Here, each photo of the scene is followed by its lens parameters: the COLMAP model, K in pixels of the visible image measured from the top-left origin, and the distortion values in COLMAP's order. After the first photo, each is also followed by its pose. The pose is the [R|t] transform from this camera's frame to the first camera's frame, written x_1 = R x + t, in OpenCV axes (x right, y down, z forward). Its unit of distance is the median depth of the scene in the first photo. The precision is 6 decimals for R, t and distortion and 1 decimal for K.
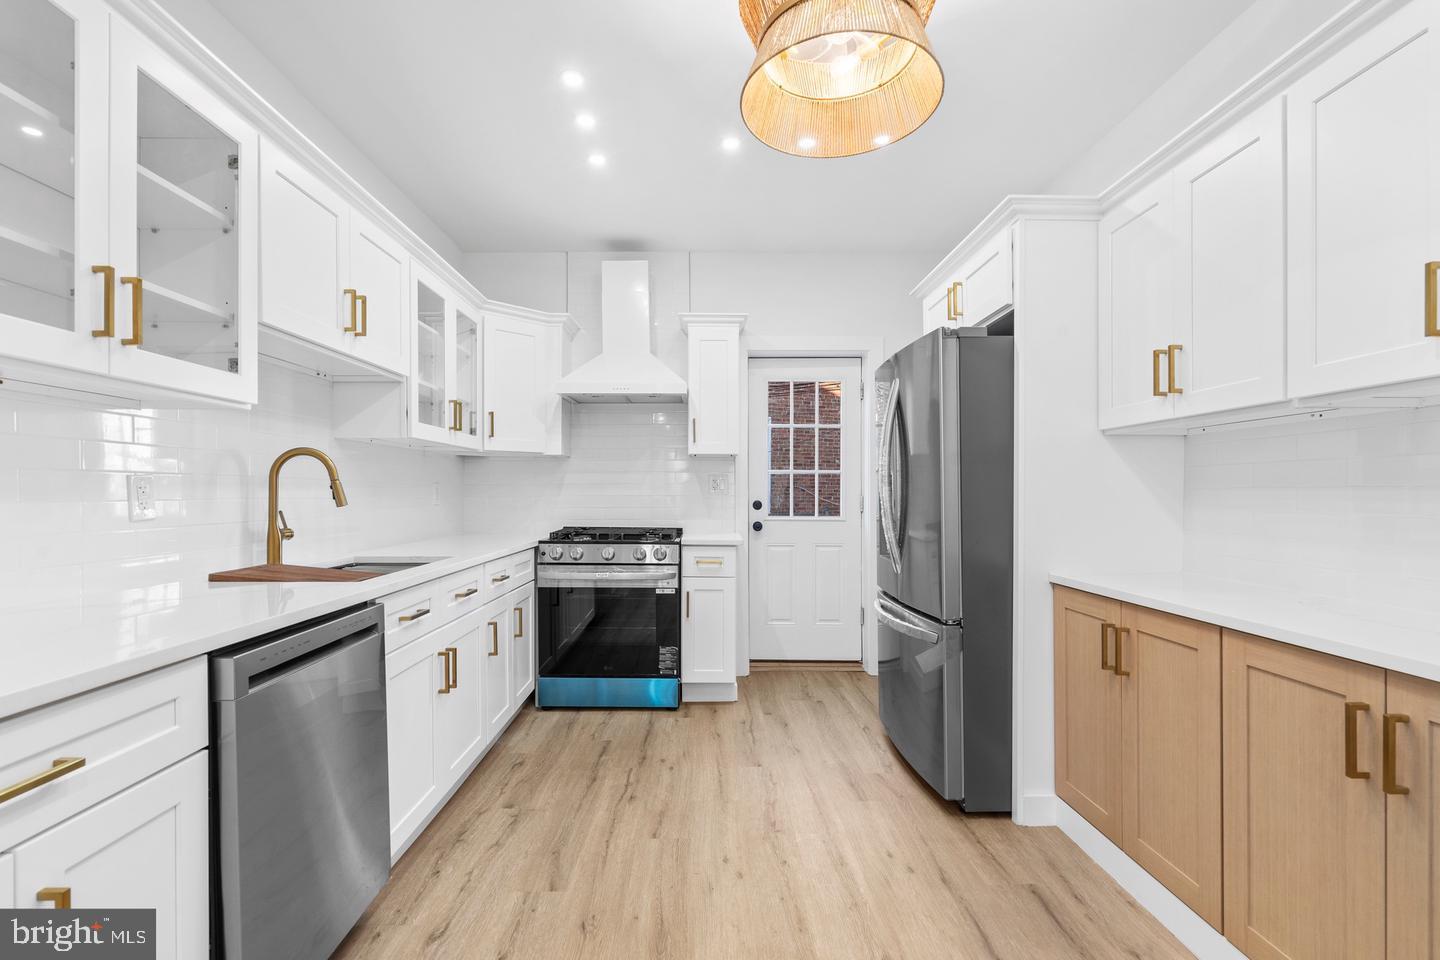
lens RADIAL K [[655.5, 0, 720.0], [0, 655.5, 480.0], [0, 0, 1]] dist [-0.001042, 0.000413]
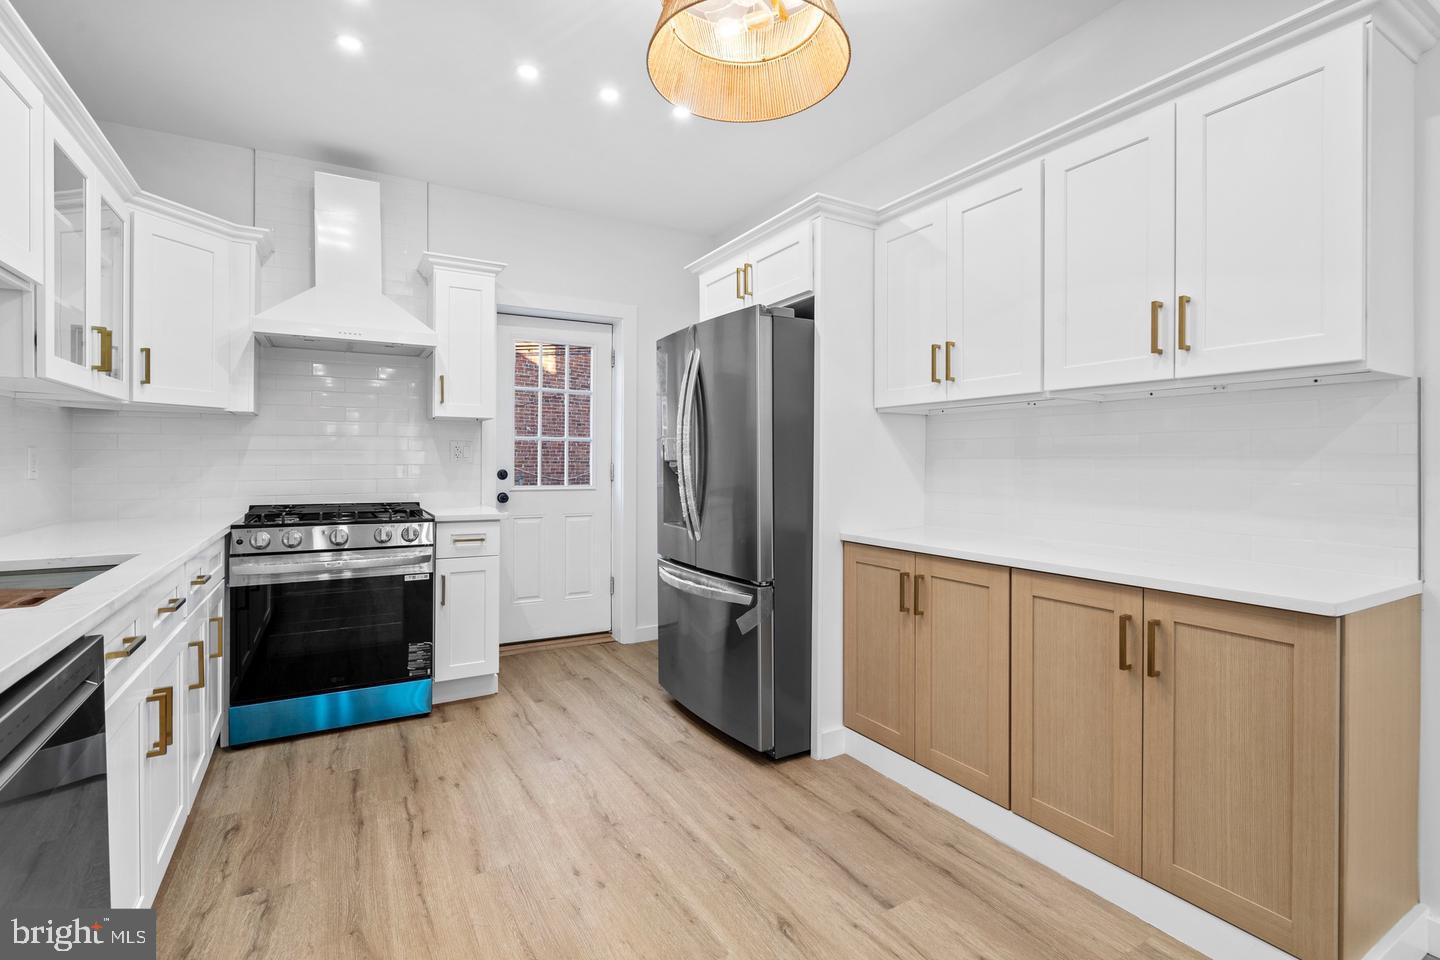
lens RADIAL K [[650.5, 0, 717.6], [0, 650.5, 448.0], [0, 0, 1]] dist [-0.000974, 0.000978]
pose [[0.873379, 0.009143, 0.486955, -0.190537], [-0.009477, 0.999954, -0.001778, 0.000158], [-0.486949, -0.003062, 0.873425, 0.096993]]
